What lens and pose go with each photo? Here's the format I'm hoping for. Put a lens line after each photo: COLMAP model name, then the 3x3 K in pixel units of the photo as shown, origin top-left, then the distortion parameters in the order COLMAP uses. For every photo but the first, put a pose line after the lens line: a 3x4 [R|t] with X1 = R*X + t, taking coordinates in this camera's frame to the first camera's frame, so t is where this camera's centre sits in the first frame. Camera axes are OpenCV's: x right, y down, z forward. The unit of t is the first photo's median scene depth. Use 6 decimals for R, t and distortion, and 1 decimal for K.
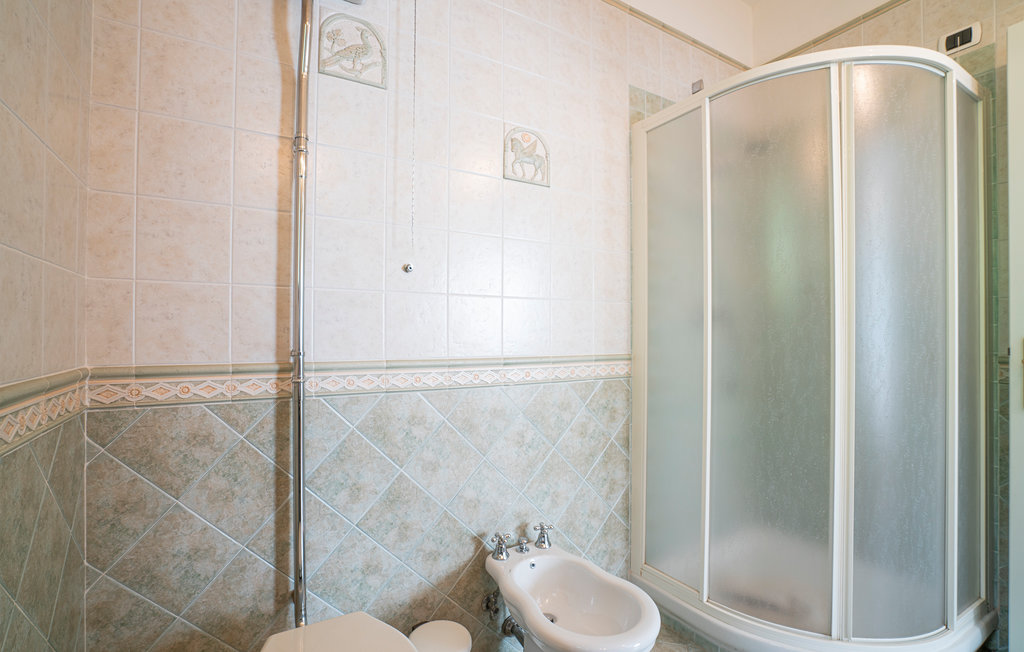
lens RADIAL K [[469.9, 0, 508.4], [0, 469.9, 328.1], [0, 0, 1]] dist [-0.021477, 0.001401]
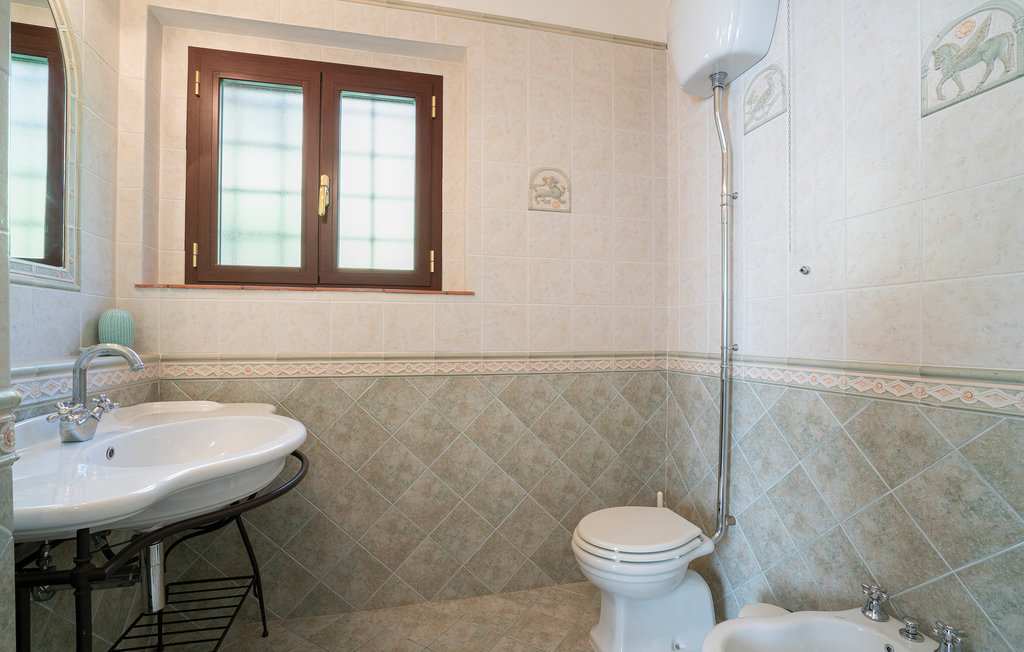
lens RADIAL K [[469.9, 0, 504.4], [0, 469.9, 330.3], [0, 0, 1]] dist [-0.021477, 0.001401]
pose [[-0.283002, -0.012370, -0.959039, 1.034997], [0.009783, 0.999828, -0.015783, 0.016854], [0.959069, -0.013849, -0.282833, 0.709891]]
